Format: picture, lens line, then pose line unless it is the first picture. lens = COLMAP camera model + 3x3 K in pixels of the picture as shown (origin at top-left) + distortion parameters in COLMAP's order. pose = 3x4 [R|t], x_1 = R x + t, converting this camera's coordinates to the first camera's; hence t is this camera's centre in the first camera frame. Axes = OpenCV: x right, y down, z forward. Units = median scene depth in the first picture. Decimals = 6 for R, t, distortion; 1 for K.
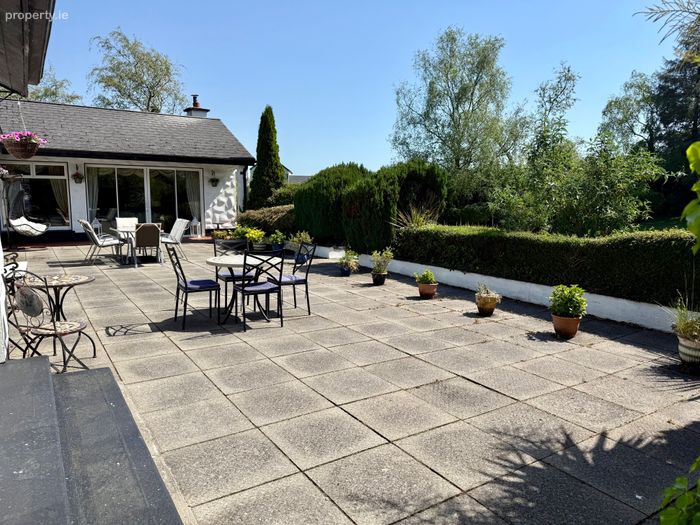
lens RADIAL K [[497.3, 0, 348.7], [0, 497.3, 263.0], [0, 0, 1]] dist [0.054632, 0.002143]
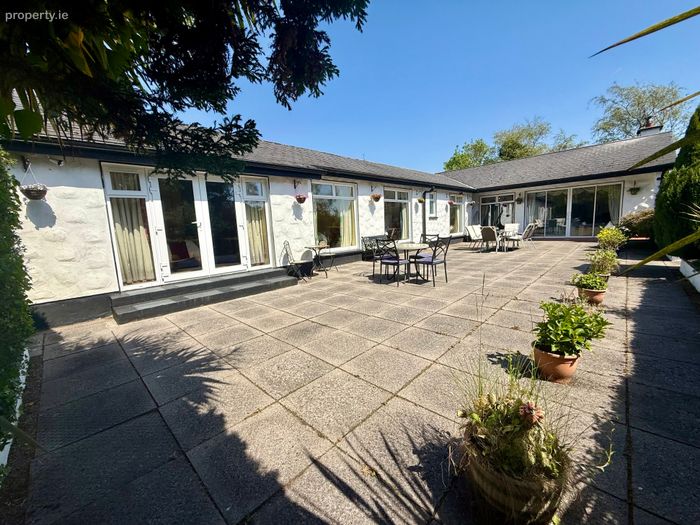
lens RADIAL K [[282.9, 0, 349.9], [0, 282.9, 262.4], [0, 0, 1]] dist [-0.000450, -0.000029]
pose [[0.237843, 0.109370, -0.965127, 0.259841], [-0.069294, 0.993019, 0.095454, -0.014815], [0.968829, 0.044174, 0.243761, 0.230153]]
